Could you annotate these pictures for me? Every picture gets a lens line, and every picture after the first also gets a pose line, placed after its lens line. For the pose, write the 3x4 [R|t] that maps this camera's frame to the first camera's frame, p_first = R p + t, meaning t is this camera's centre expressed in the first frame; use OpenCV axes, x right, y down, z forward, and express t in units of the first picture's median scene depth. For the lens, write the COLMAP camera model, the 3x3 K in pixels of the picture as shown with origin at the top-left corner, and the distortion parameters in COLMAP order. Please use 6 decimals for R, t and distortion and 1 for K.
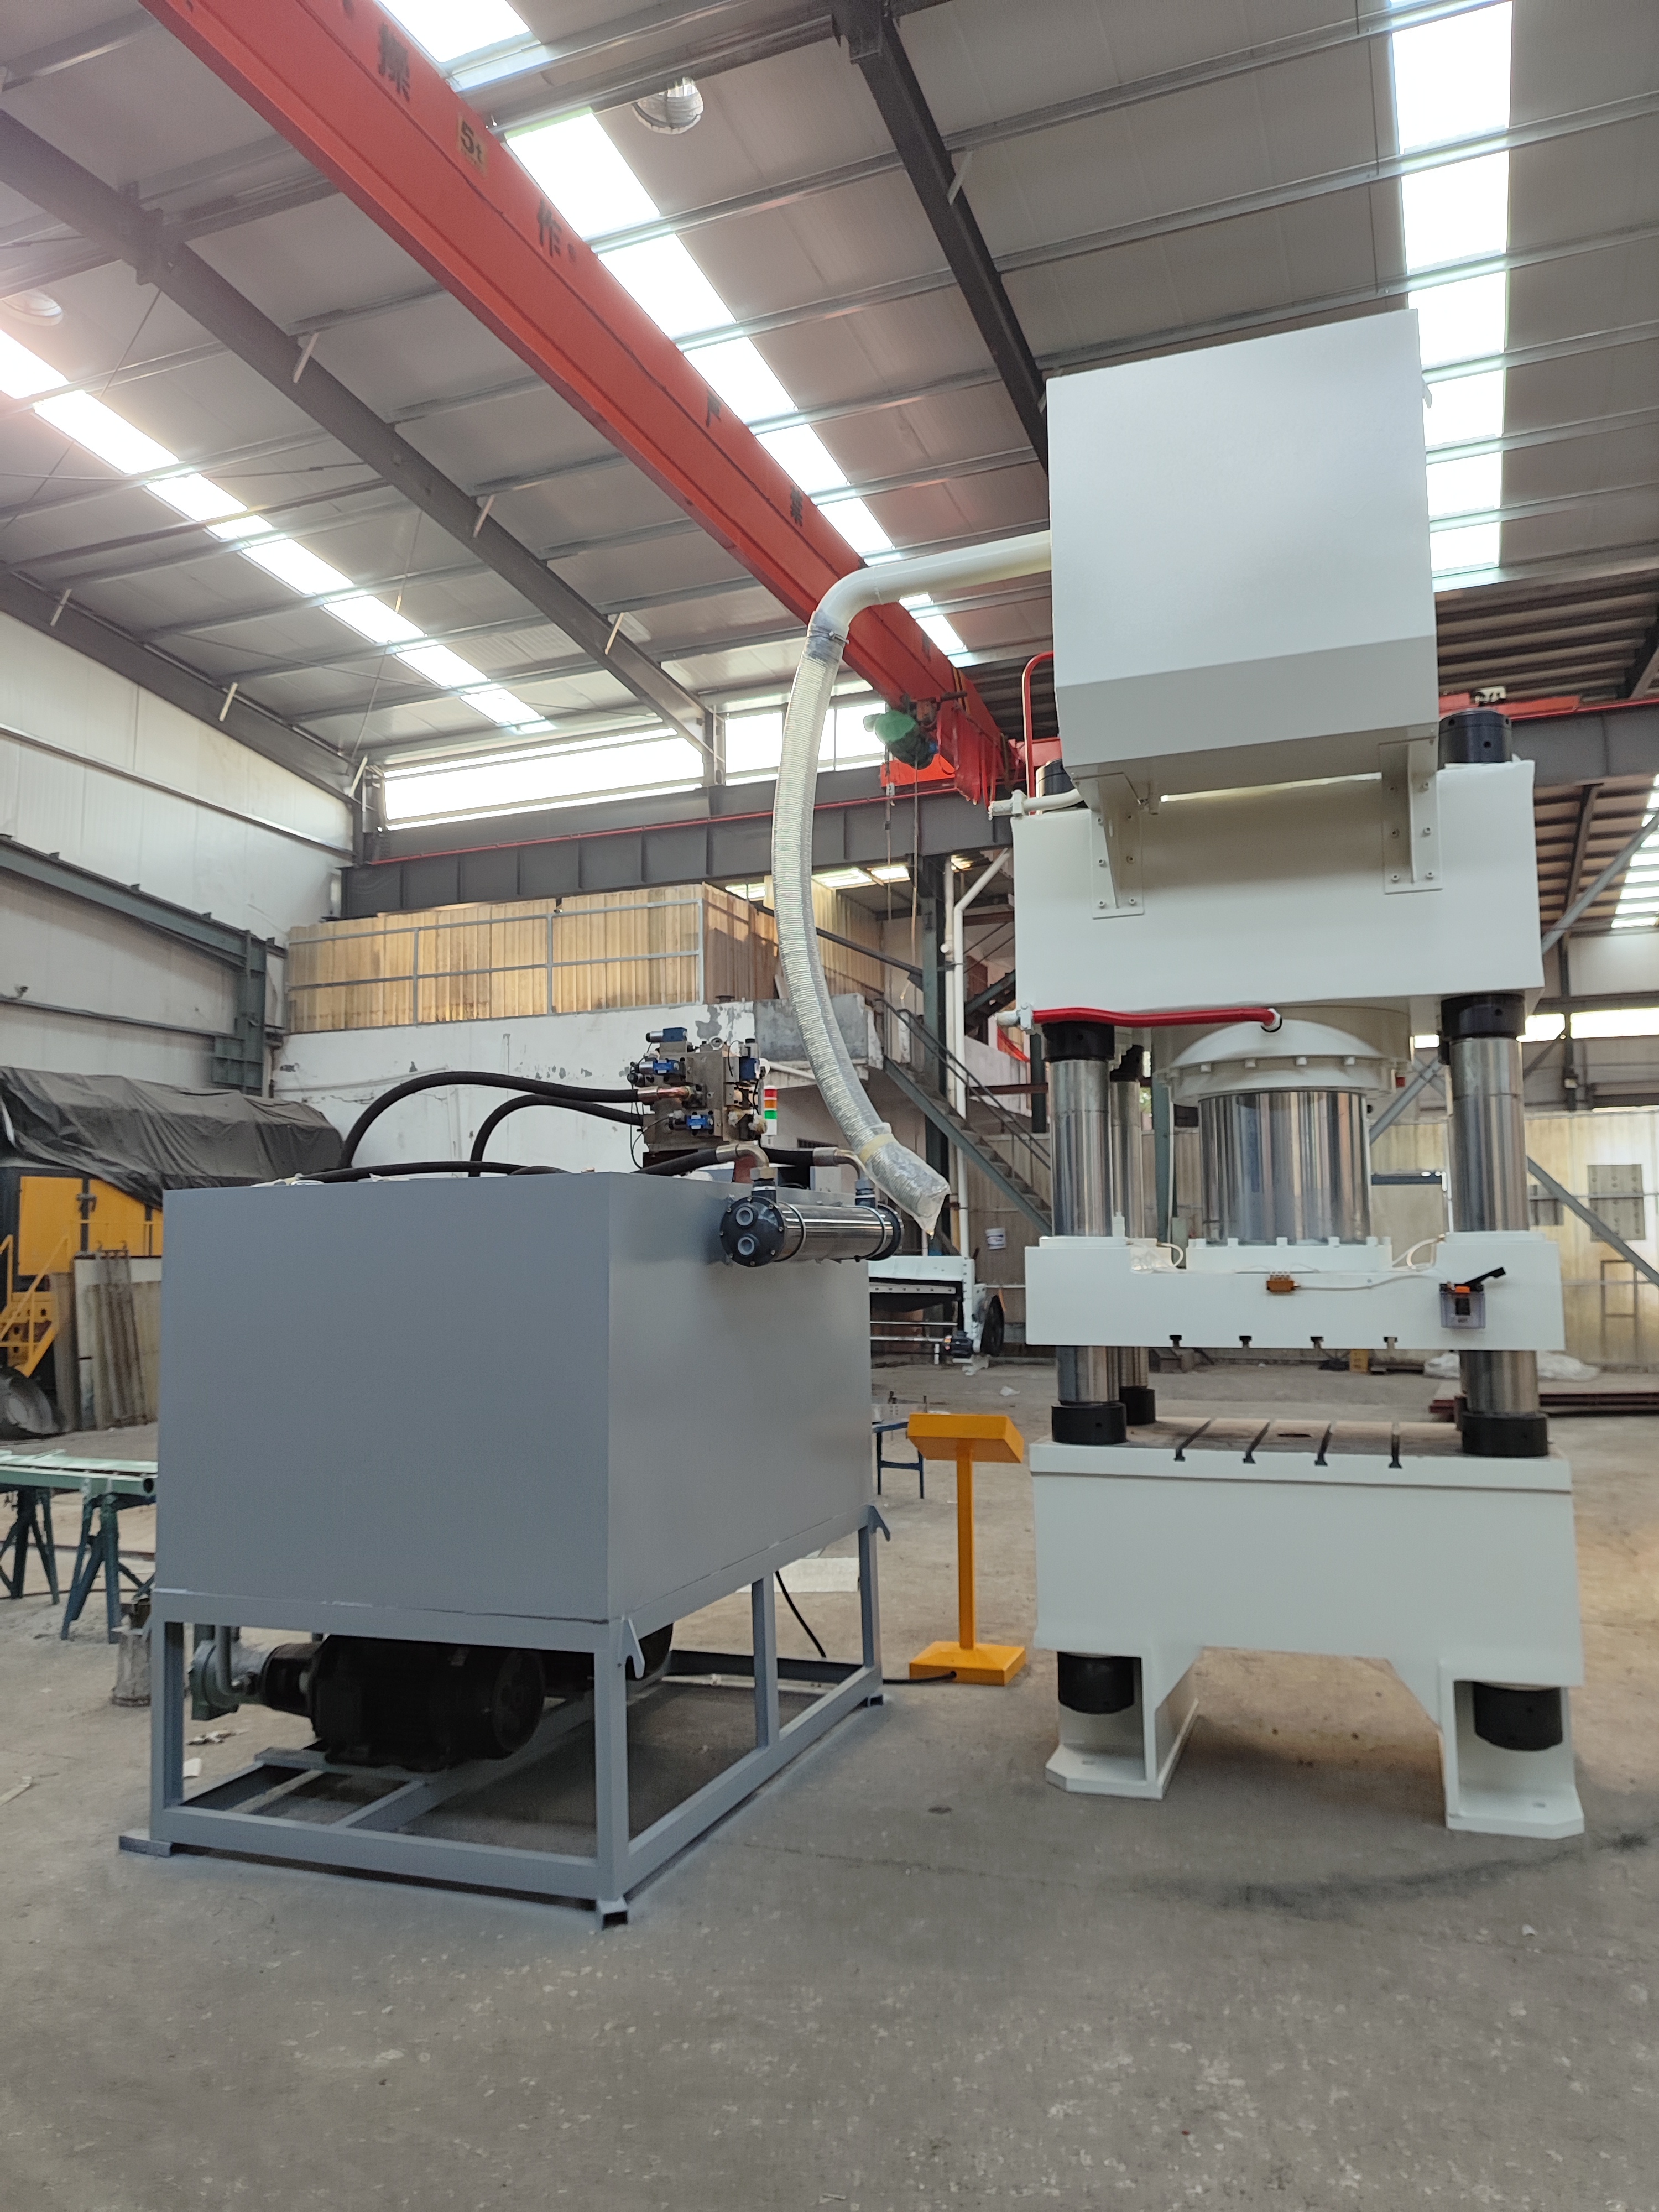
lens RADIAL K [[1541.4, 0, 828.3], [0, 1541.4, 1134.2], [0, 0, 1]] dist [0.007414, -0.006204]
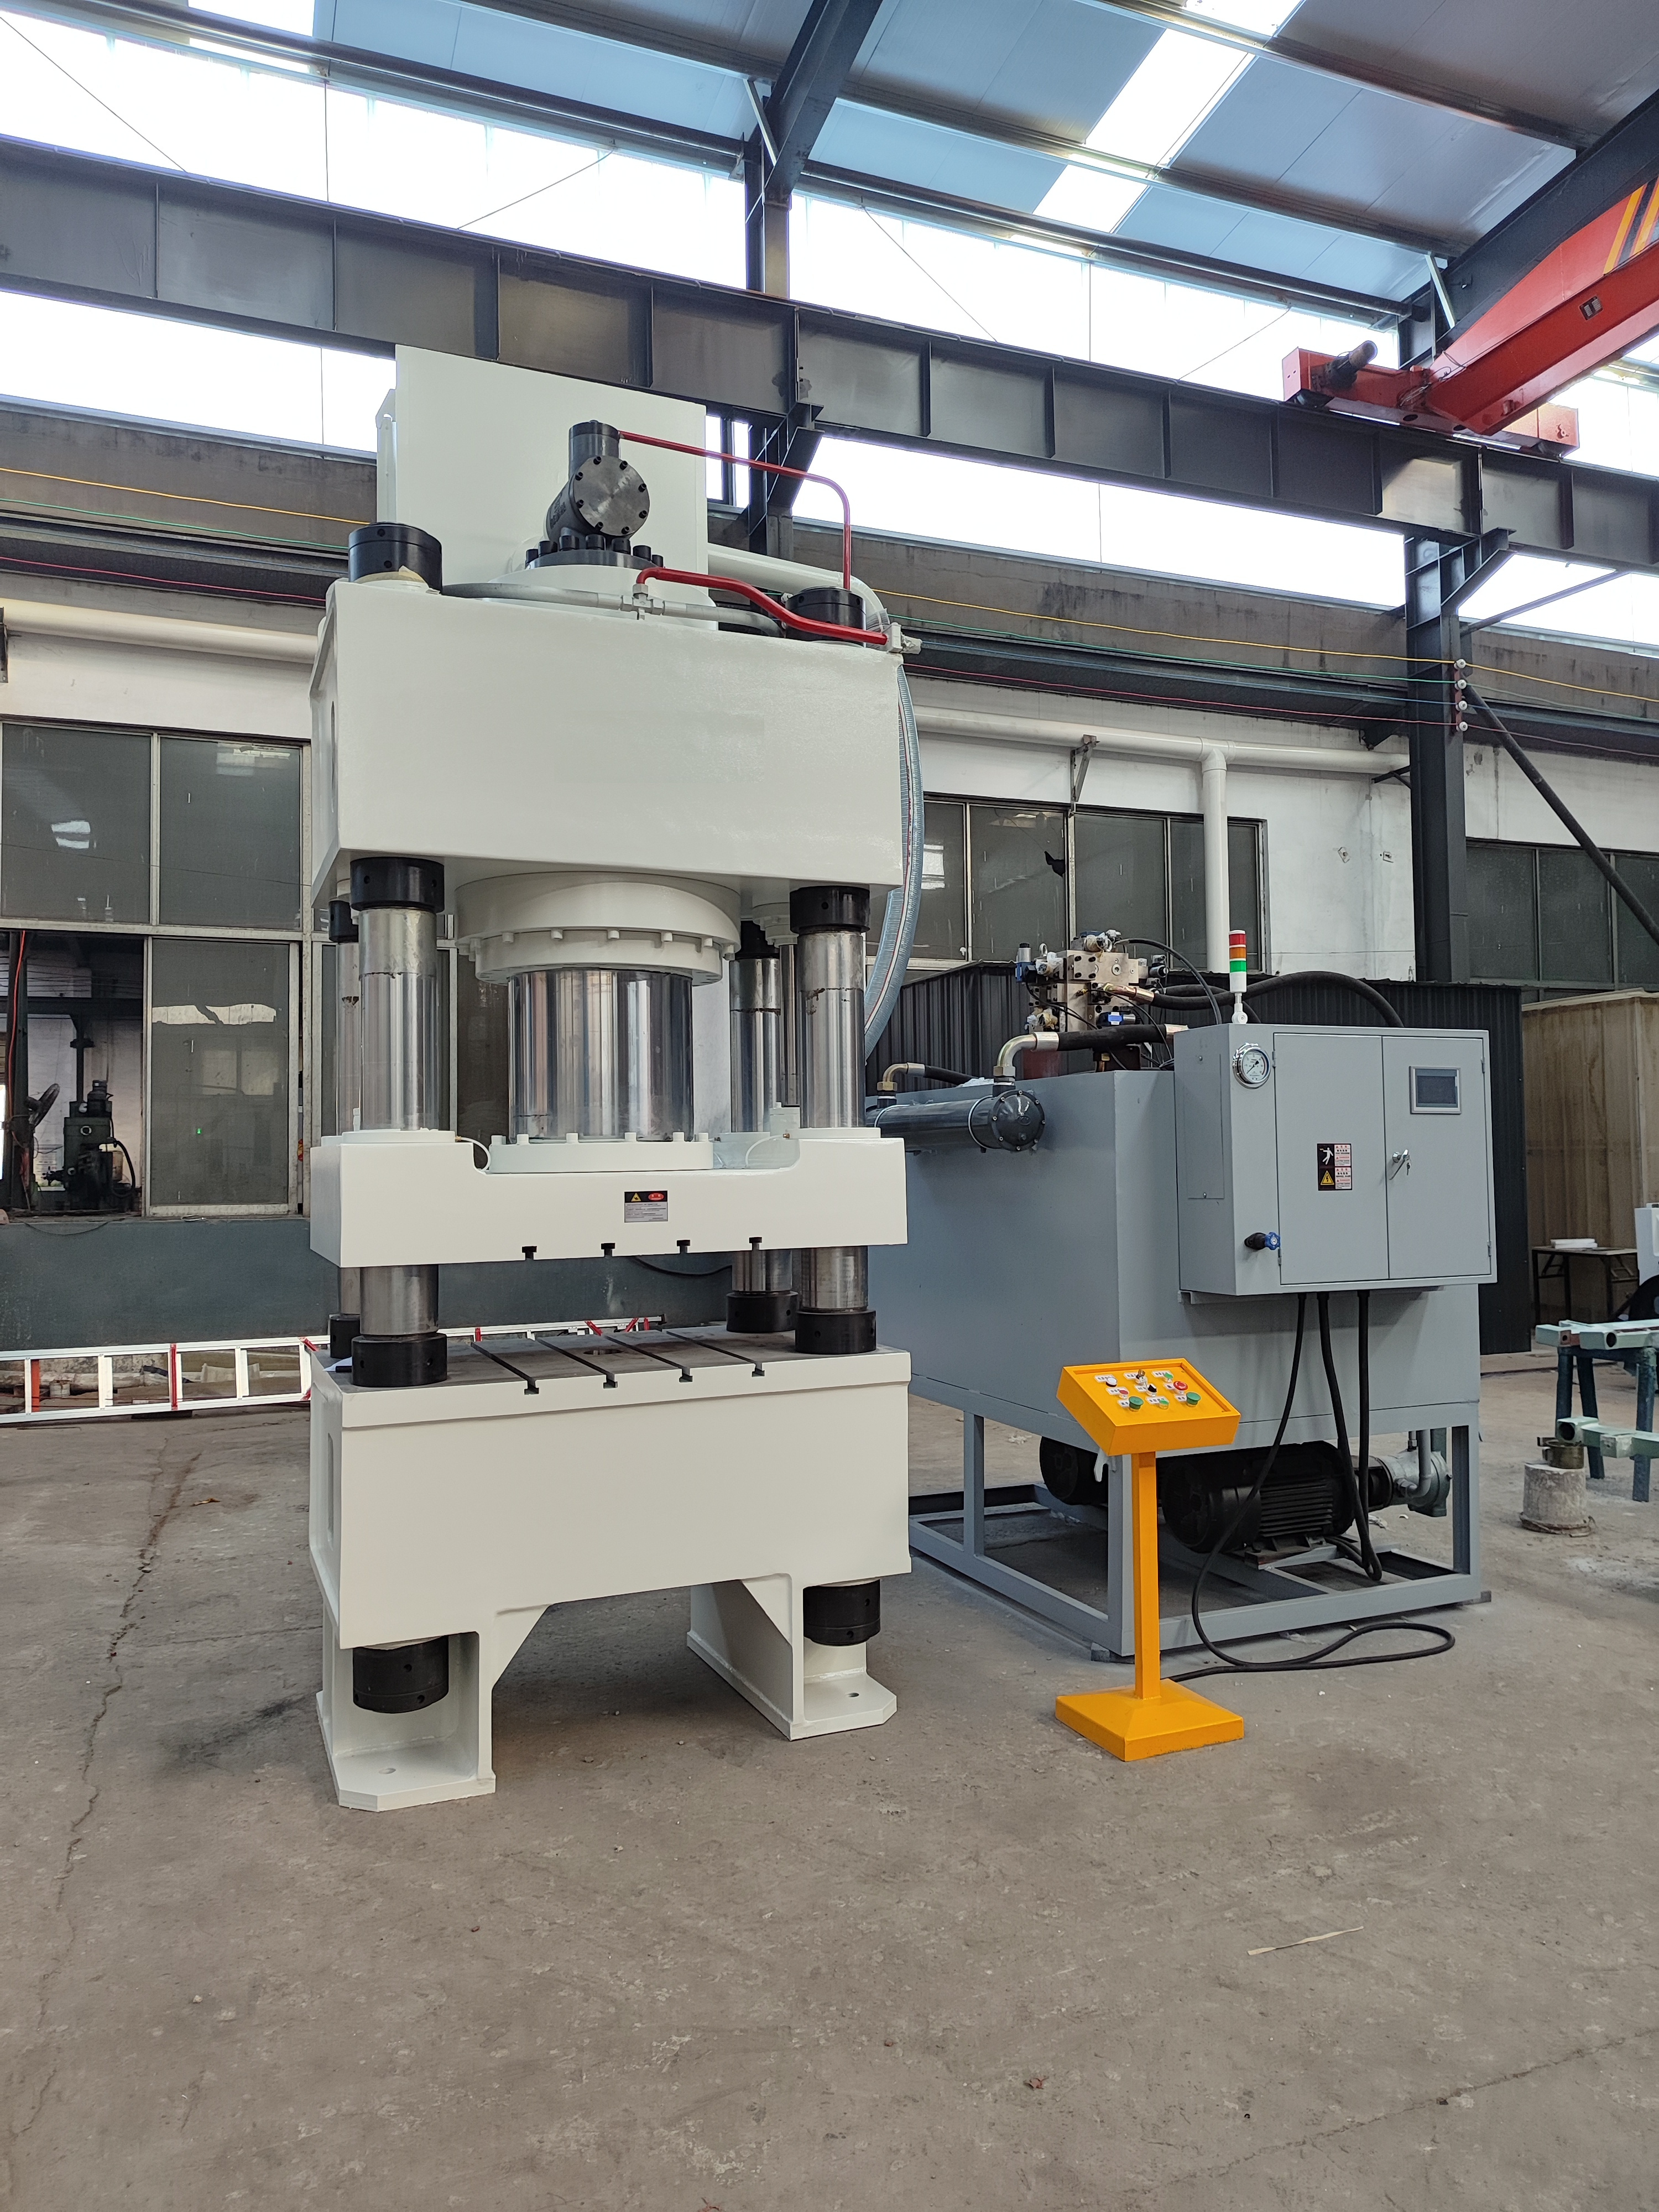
lens RADIAL K [[1549.9, 0, 835.9], [0, 1549.9, 1150.4], [0, 0, 1]] dist [-0.005977, 0.002836]
pose [[0.719870, 0.007756, 0.694065, -0.235515], [-0.040091, 0.998733, 0.030420, 0.046015], [-0.692950, -0.049724, 0.719269, 0.278695]]
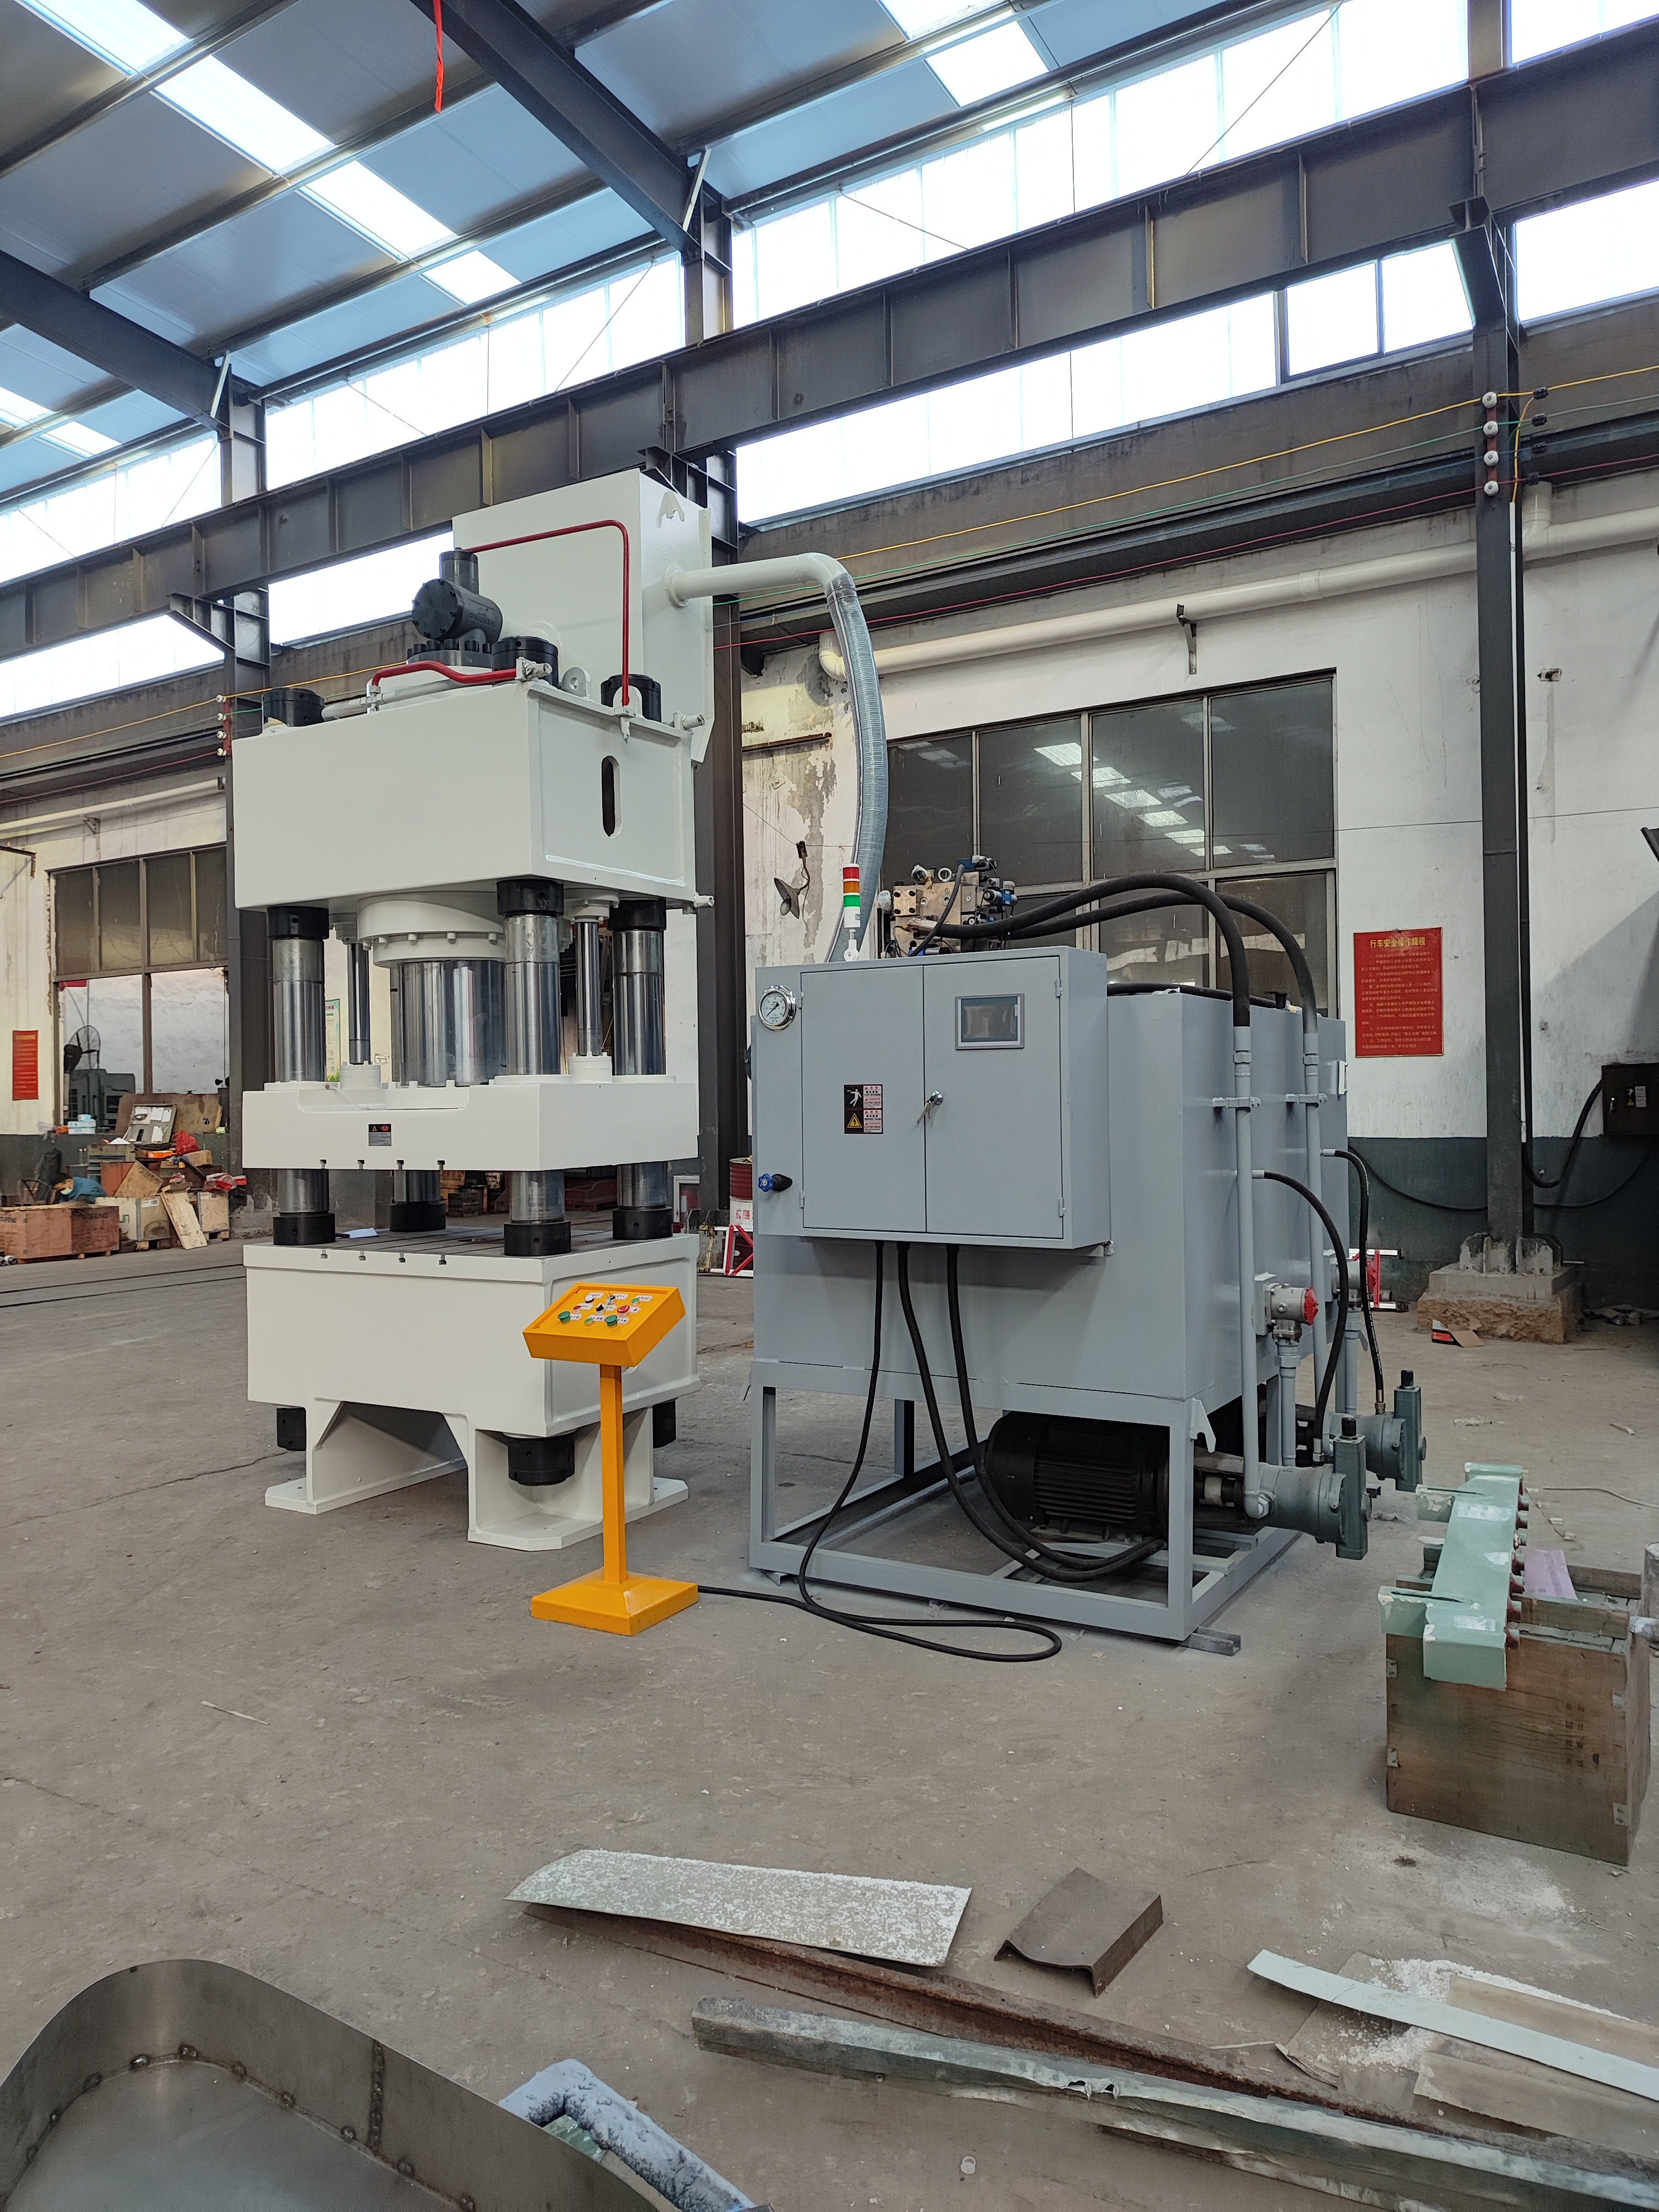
lens RADIAL K [[1541.4, 0, 828.3], [0, 1541.4, 1134.2], [0, 0, 1]] dist [0.007414, -0.006204]
pose [[0.984489, -0.000244, -0.175448, 0.853043], [0.016247, 0.995829, 0.089784, 0.004111], [0.174695, -0.091242, 0.980386, -0.157291]]
